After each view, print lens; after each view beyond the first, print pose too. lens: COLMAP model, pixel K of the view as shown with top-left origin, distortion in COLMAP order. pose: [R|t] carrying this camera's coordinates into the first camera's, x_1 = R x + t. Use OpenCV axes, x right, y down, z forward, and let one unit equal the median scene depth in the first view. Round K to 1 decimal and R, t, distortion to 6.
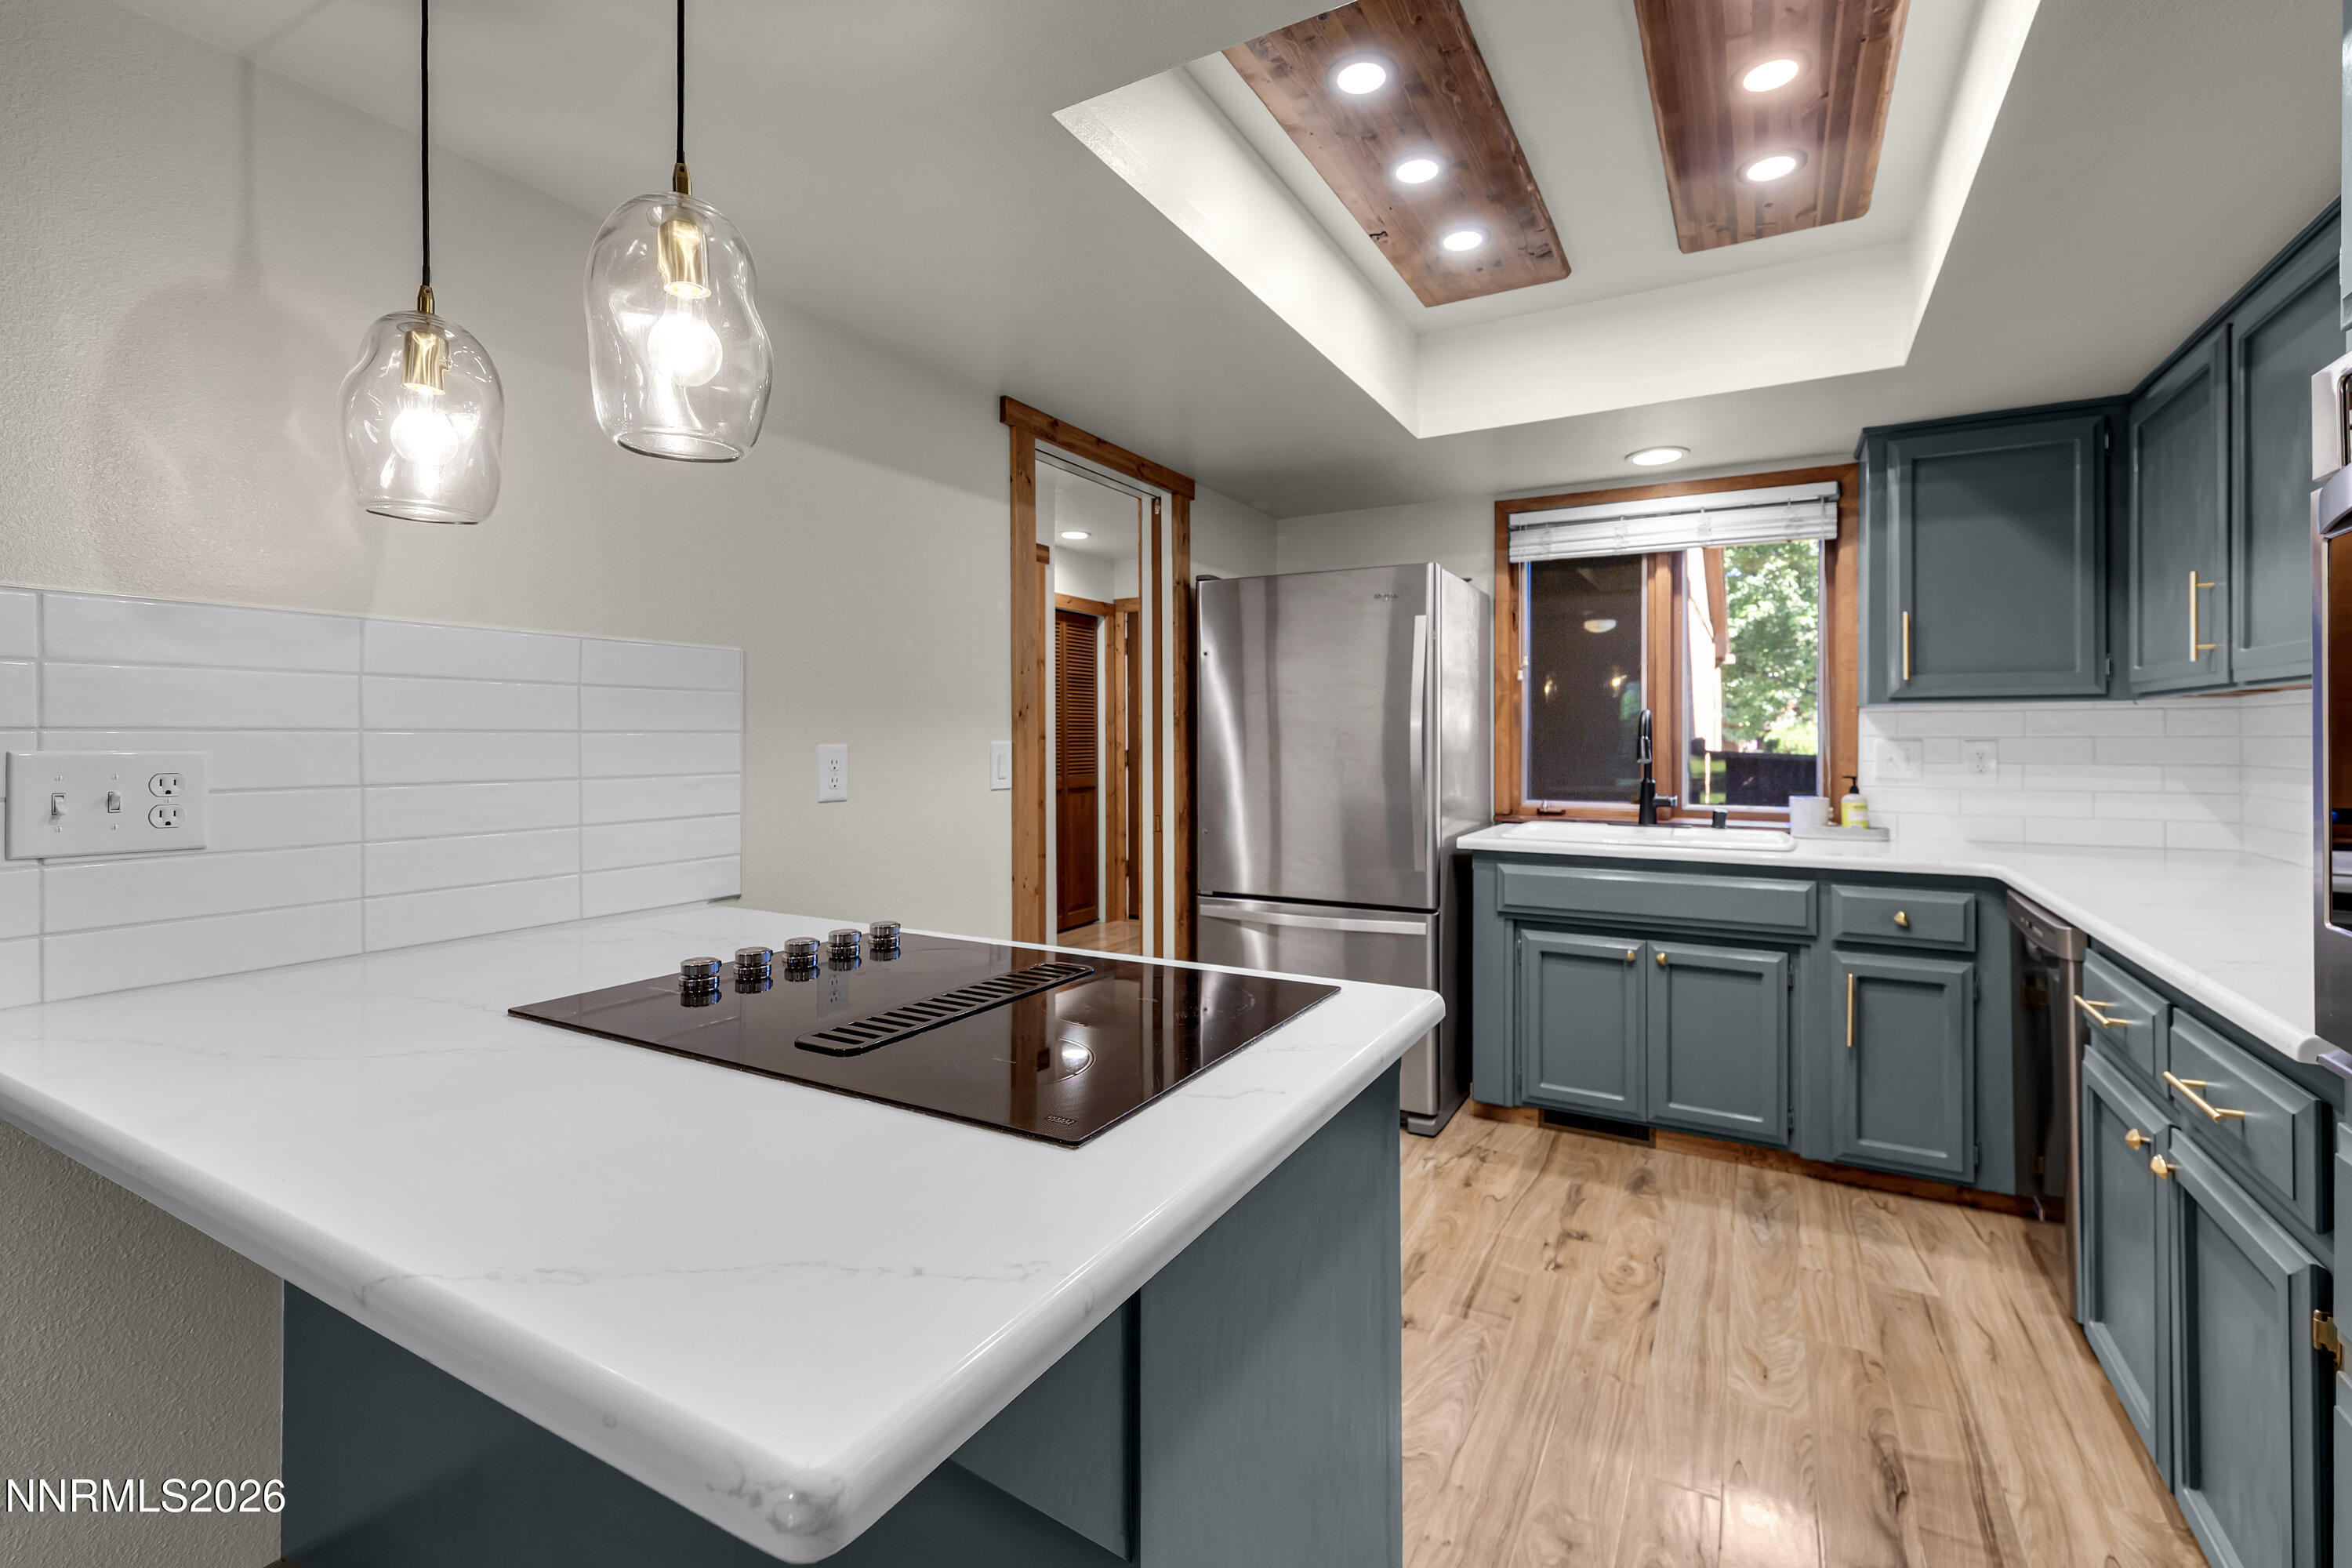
lens RADIAL K [[1017.3, 0, 1201.9], [0, 1017.3, 738.3], [0, 0, 1]] dist [0.002645, 0.000093]
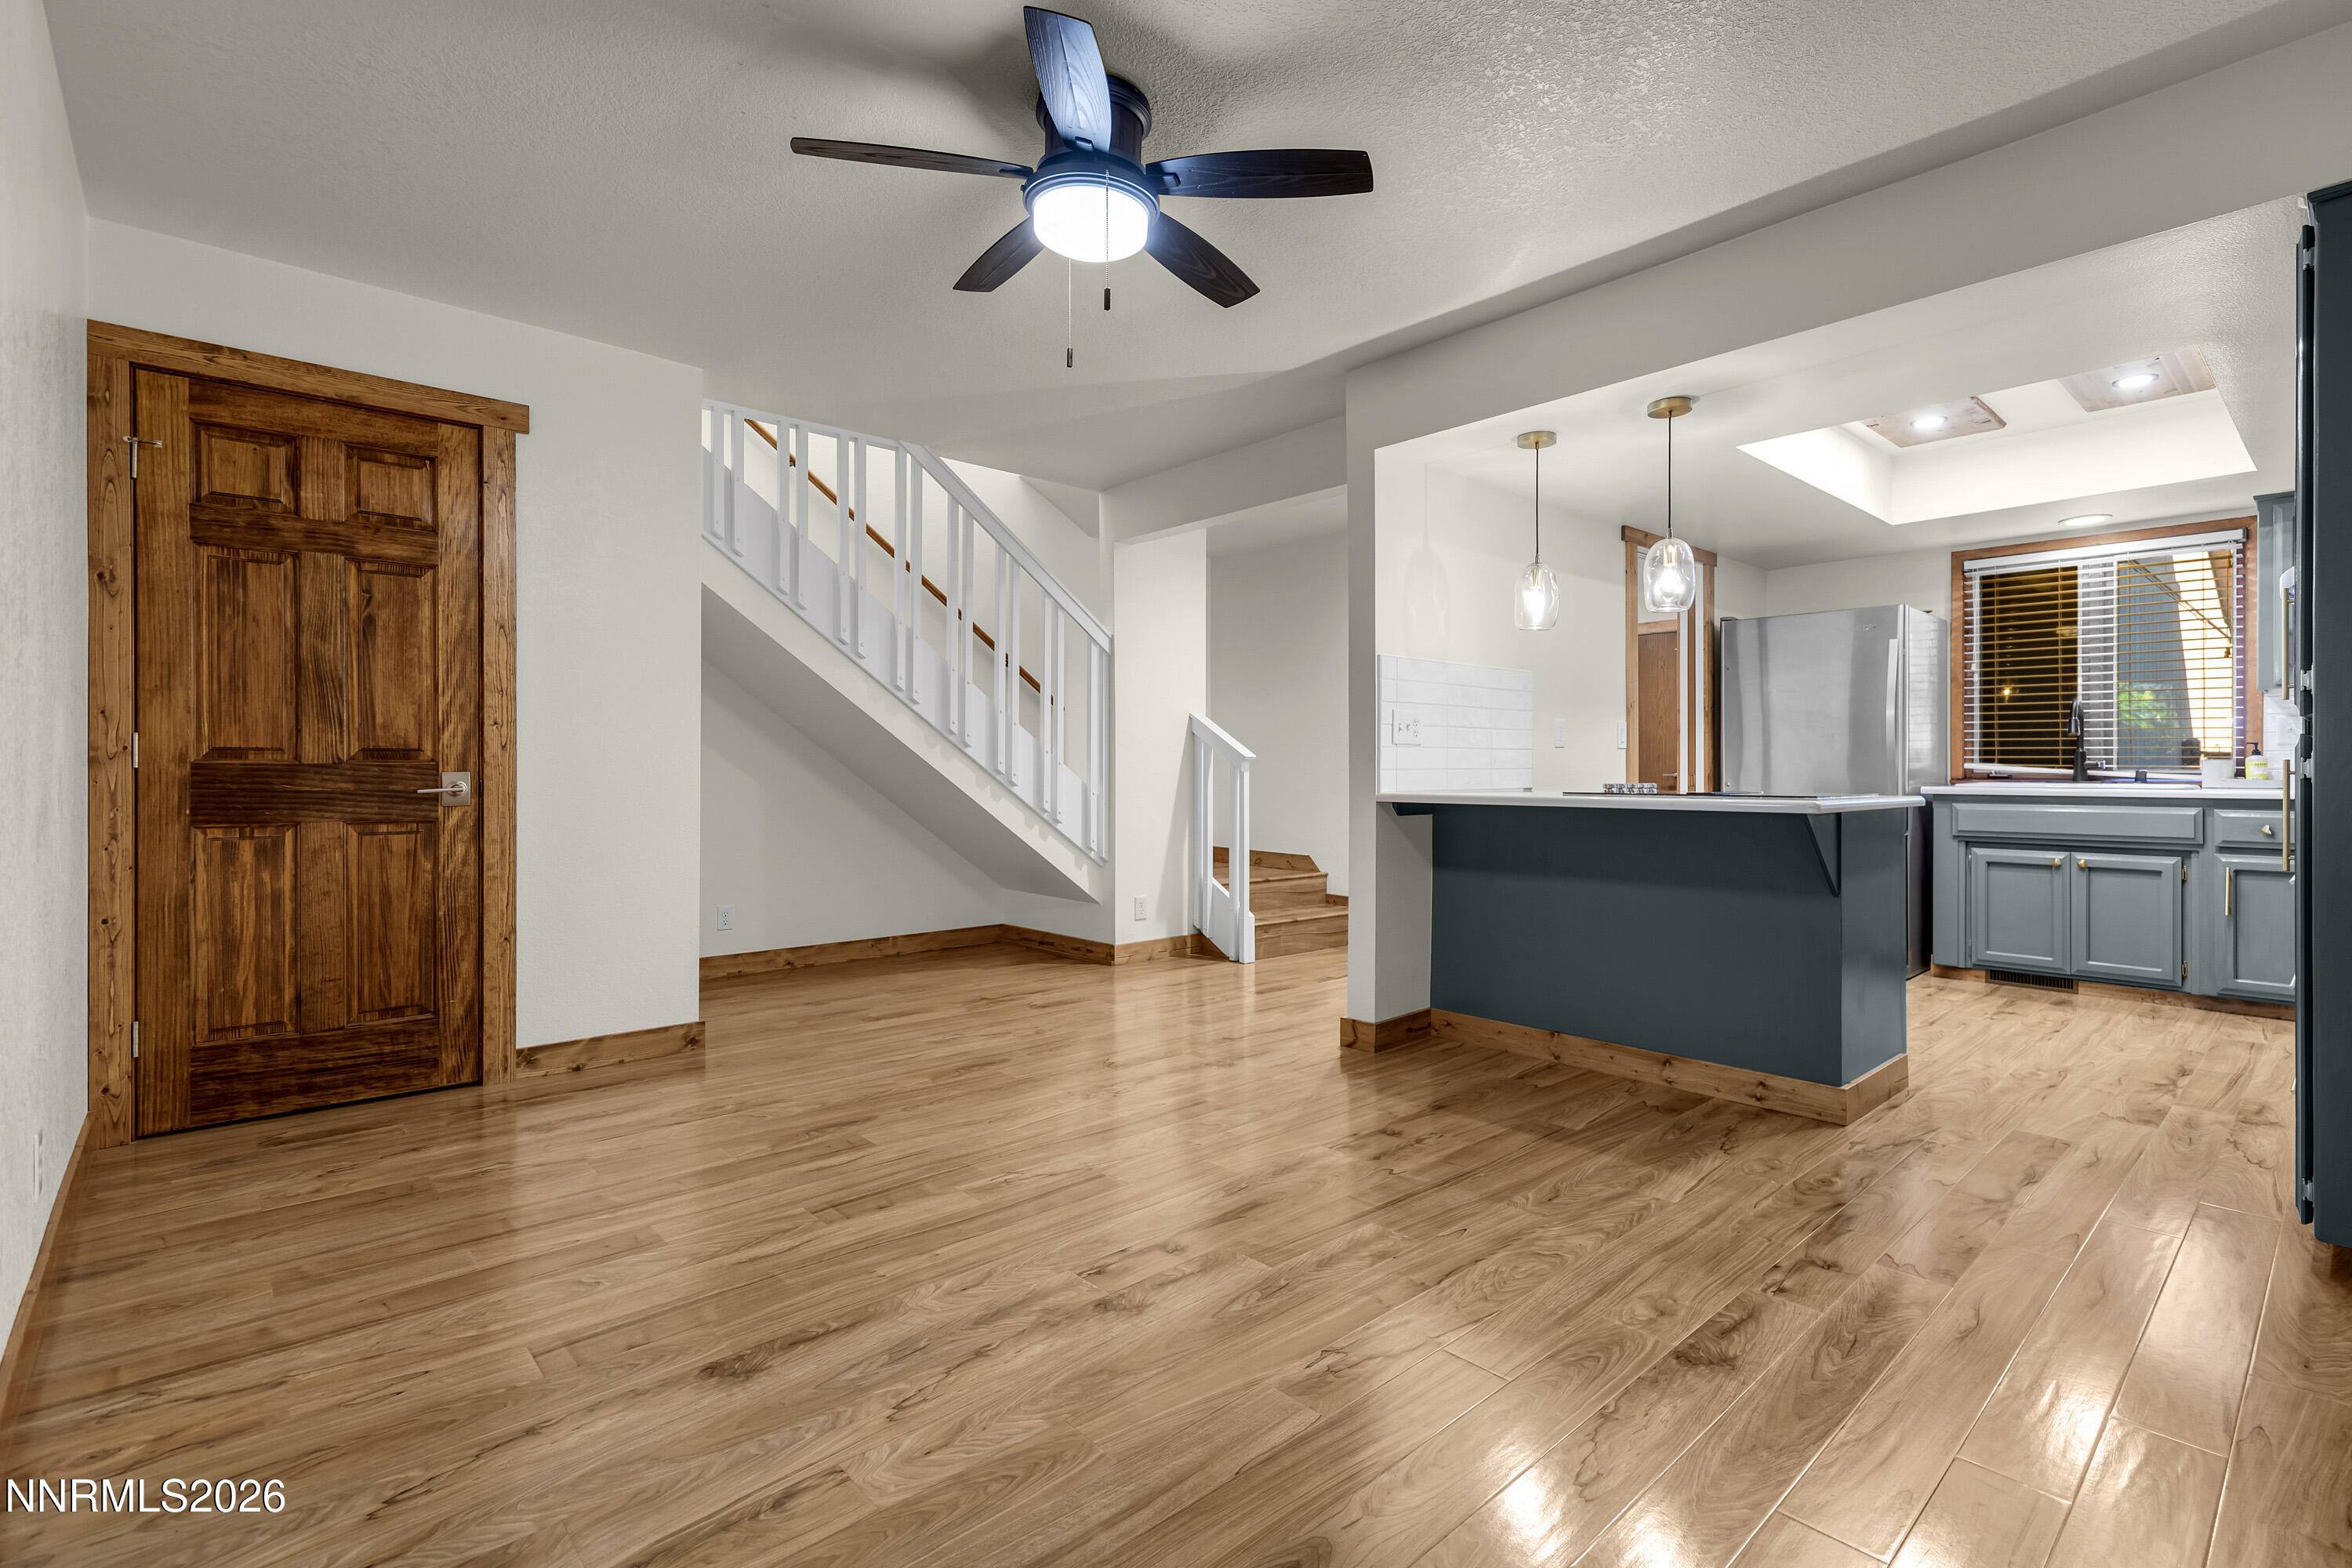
lens RADIAL K [[1092.2, 0, 1194.1], [0, 1092.2, 772.4], [0, 0, 1]] dist [0.003688, 0.000276]
pose [[0.947256, -0.000356, -0.320477, -0.277571], [0.001066, 0.999997, 0.002039, 0.081894], [0.320476, -0.002273, 0.947254, -0.976331]]
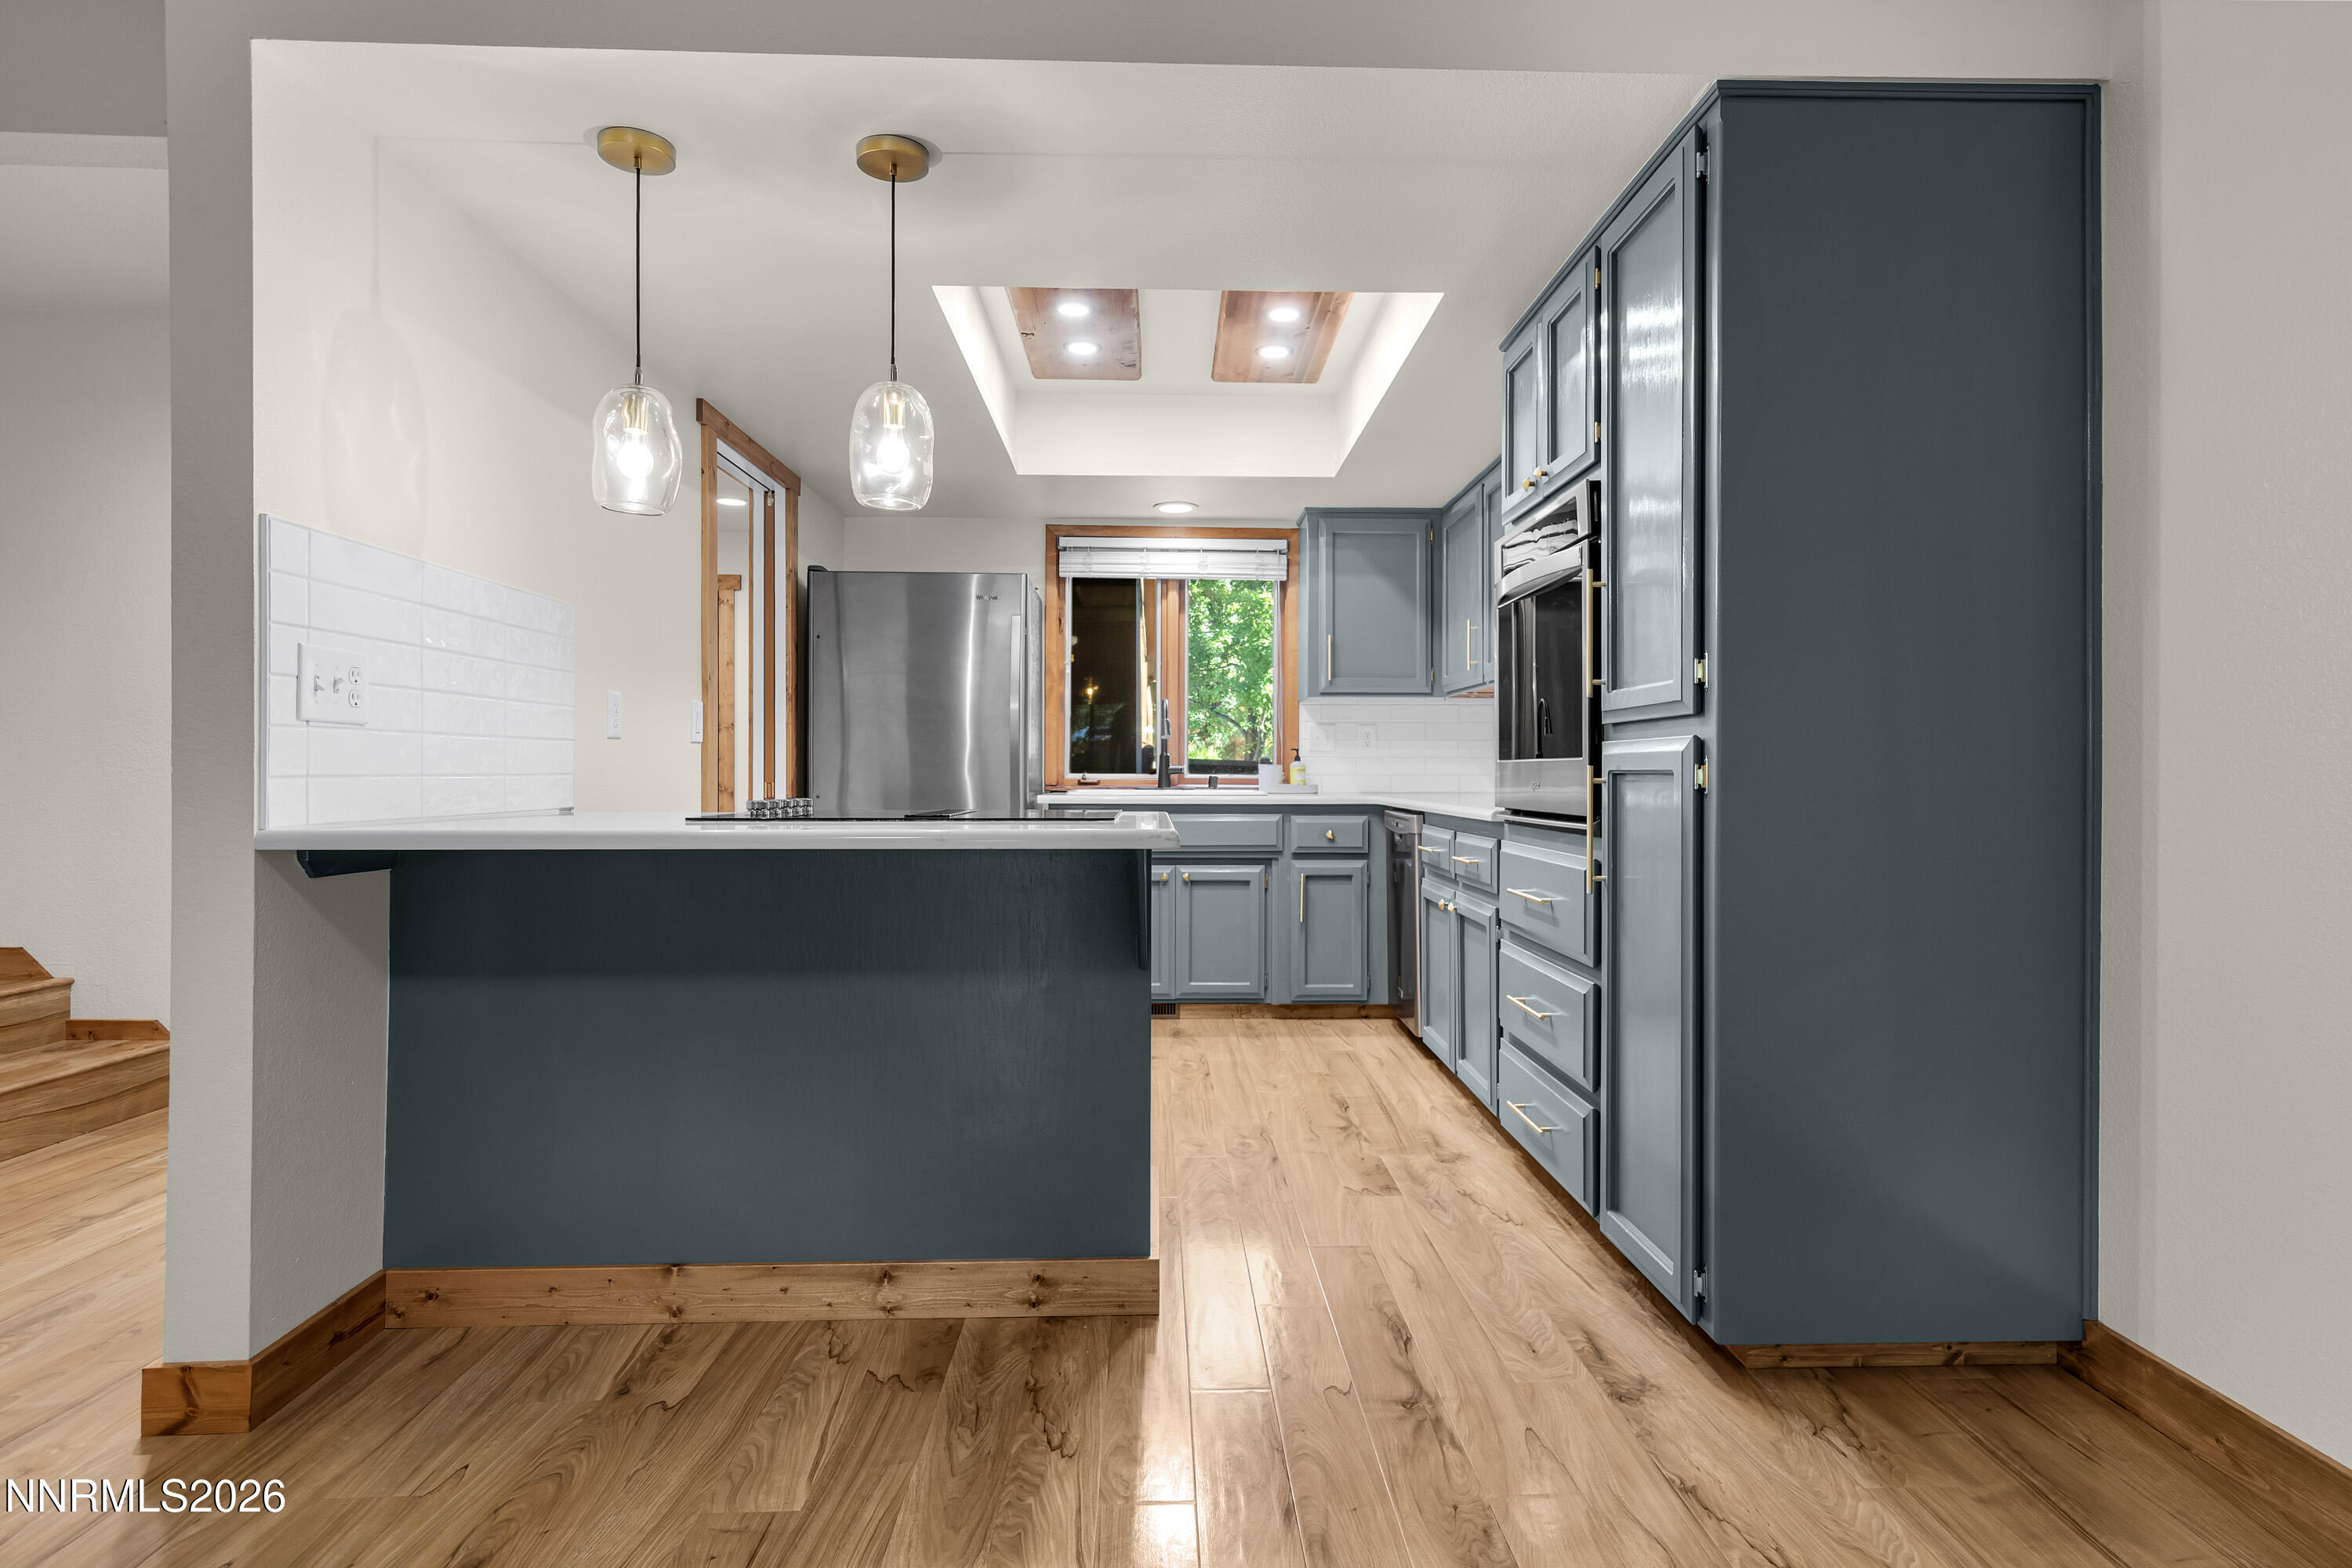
lens RADIAL K [[1239.4, 0, 1214.9], [0, 1239.4, 771.7], [0, 0, 1]] dist [0.003858, 0.000101]
pose [[0.851767, 0.000814, 0.523920, -0.408033], [-0.000501, 1.000000, -0.000740, 0.078926], [-0.523921, 0.000368, 0.851767, -0.463280]]
